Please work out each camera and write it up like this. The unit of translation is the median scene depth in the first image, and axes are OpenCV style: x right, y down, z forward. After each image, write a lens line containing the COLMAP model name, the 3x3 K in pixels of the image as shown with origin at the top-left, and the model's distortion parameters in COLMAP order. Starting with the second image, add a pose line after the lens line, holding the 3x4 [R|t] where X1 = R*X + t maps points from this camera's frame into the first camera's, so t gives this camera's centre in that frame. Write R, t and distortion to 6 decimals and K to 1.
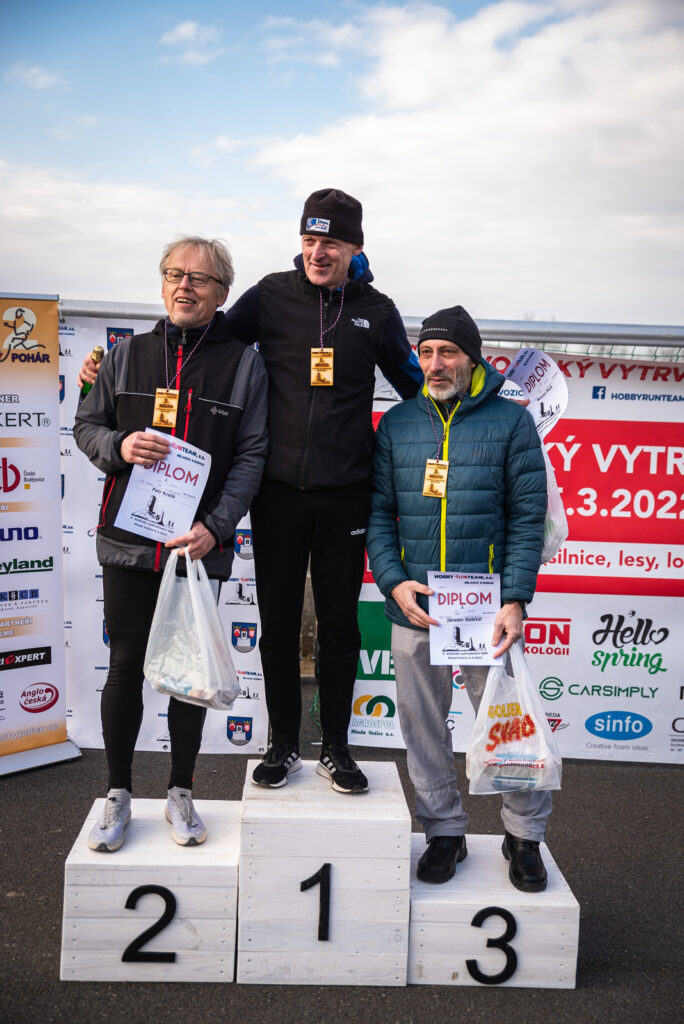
lens RADIAL K [[1139.2, 0, 332.2], [0, 1139.2, 512.5], [0, 0, 1]] dist [0.049396, 0.010268]
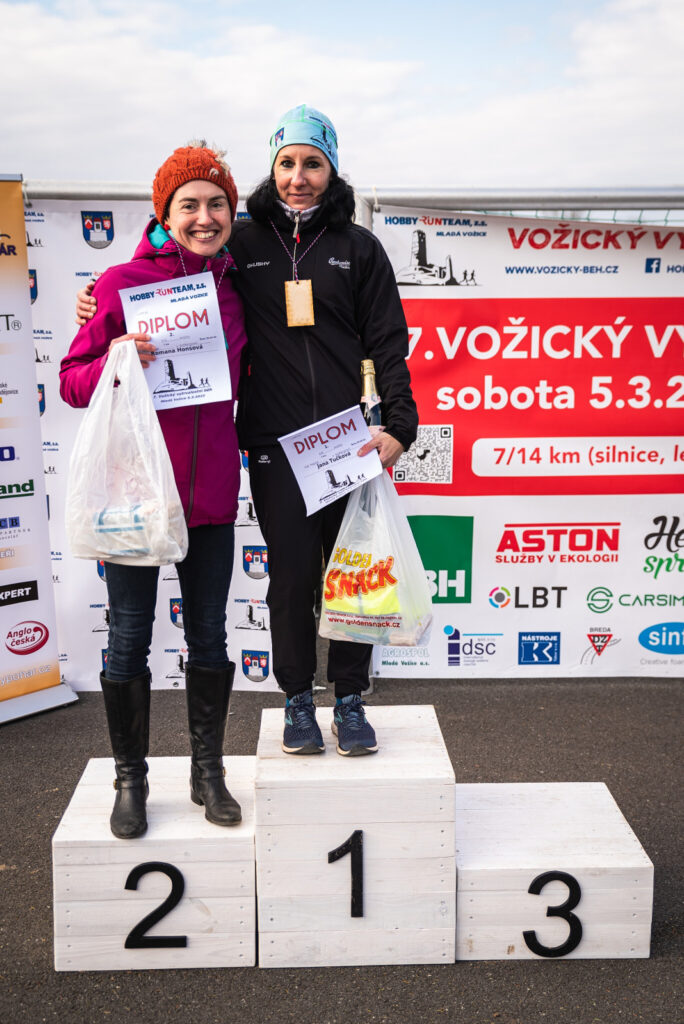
lens RADIAL K [[1211.7, 0, 356.2], [0, 1211.7, 511.2], [0, 0, 1]] dist [0.010361, 0.035480]
pose [[0.999306, -0.037257, -0.000523, 0.003011], [0.037181, 0.996142, 0.079490, -0.002191], [-0.002440, -0.079455, 0.996835, 0.103724]]
